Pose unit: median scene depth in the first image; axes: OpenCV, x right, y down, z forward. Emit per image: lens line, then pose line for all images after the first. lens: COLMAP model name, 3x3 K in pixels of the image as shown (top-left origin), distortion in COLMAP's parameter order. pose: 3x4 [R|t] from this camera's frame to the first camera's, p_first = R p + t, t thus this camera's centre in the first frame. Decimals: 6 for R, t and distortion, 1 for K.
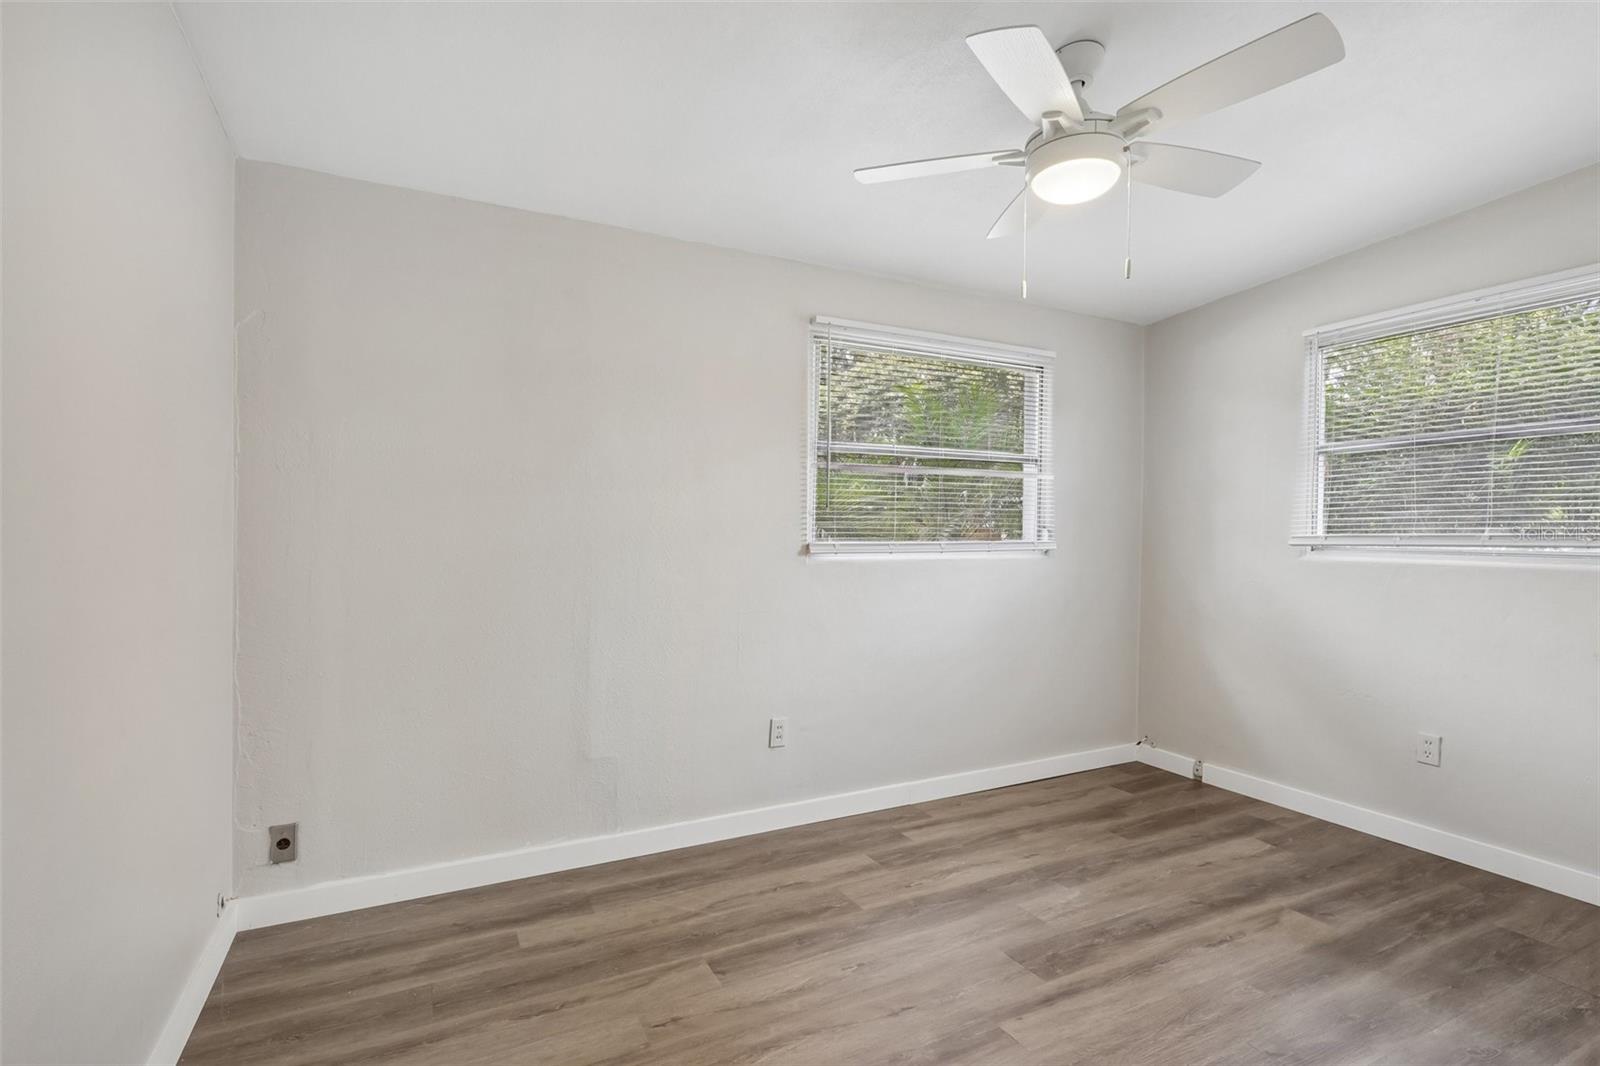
lens RADIAL K [[748.4, 0, 804.1], [0, 748.4, 541.1], [0, 0, 1]] dist [-0.004085, 0.001689]
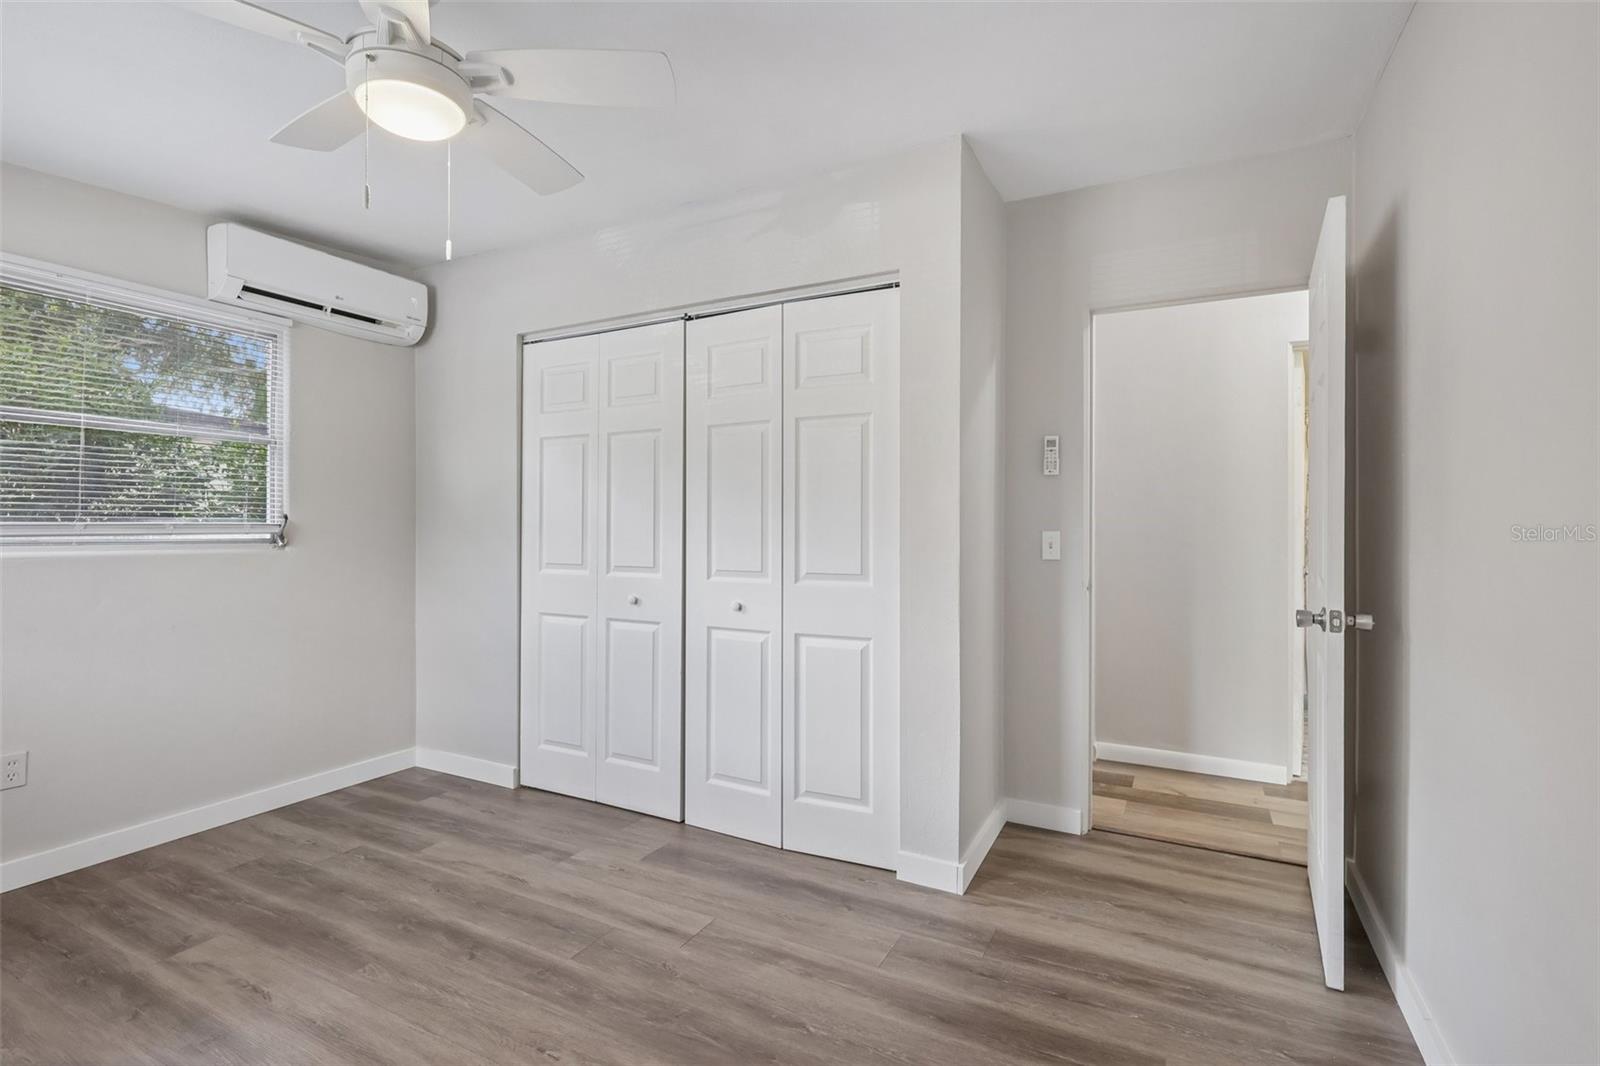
lens RADIAL K [[748.4, 0, 798.5], [0, 748.4, 528.3], [0, 0, 1]] dist [-0.004085, 0.001689]
pose [[-0.562045, -0.006974, 0.827077, -0.392950], [0.003931, 0.999931, 0.011103, -0.008703], [-0.827098, 0.009492, -0.561978, 0.734759]]
